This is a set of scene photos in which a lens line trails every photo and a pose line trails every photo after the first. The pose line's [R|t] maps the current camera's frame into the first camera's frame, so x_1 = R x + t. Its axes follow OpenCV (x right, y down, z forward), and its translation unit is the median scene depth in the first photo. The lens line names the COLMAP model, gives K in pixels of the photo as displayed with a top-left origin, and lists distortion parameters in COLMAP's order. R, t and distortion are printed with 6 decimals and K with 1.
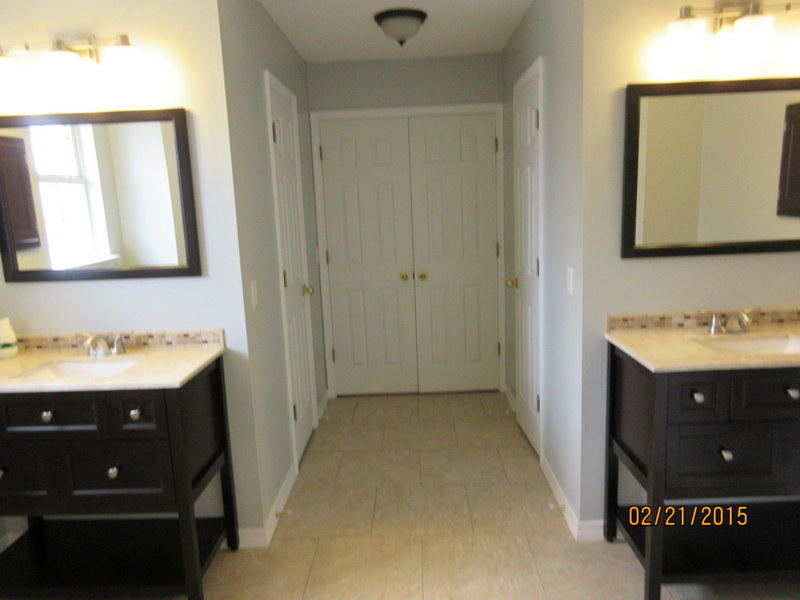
lens RADIAL K [[595.3, 0, 400.0], [0, 595.3, 300.0], [0, 0, 1]] dist [-0.006127, 0.000665]
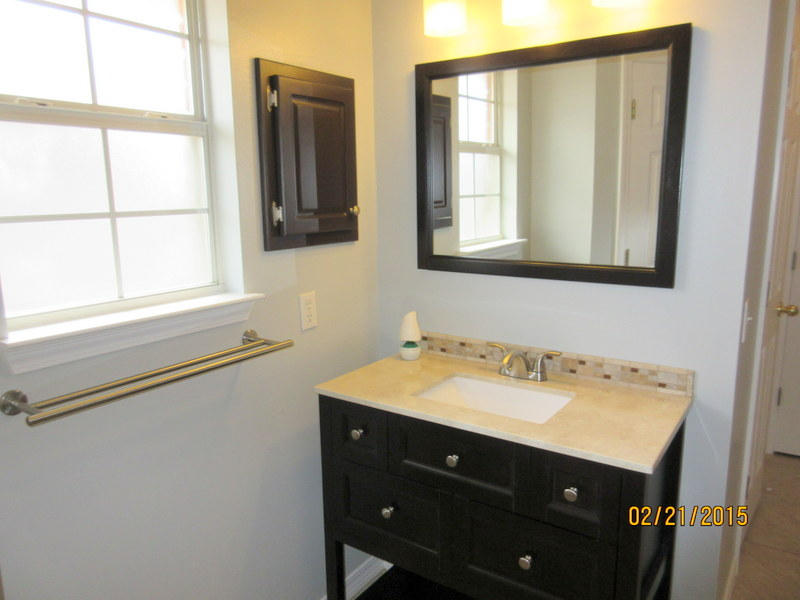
lens RADIAL K [[595.3, 0, 400.0], [0, 595.3, 300.0], [0, 0, 1]] dist [-0.006127, 0.000665]
pose [[0.833022, 0.123374, -0.539308, -0.224820], [-0.107355, 0.992336, 0.061187, -0.033310], [0.542724, 0.006928, 0.839883, 0.280055]]
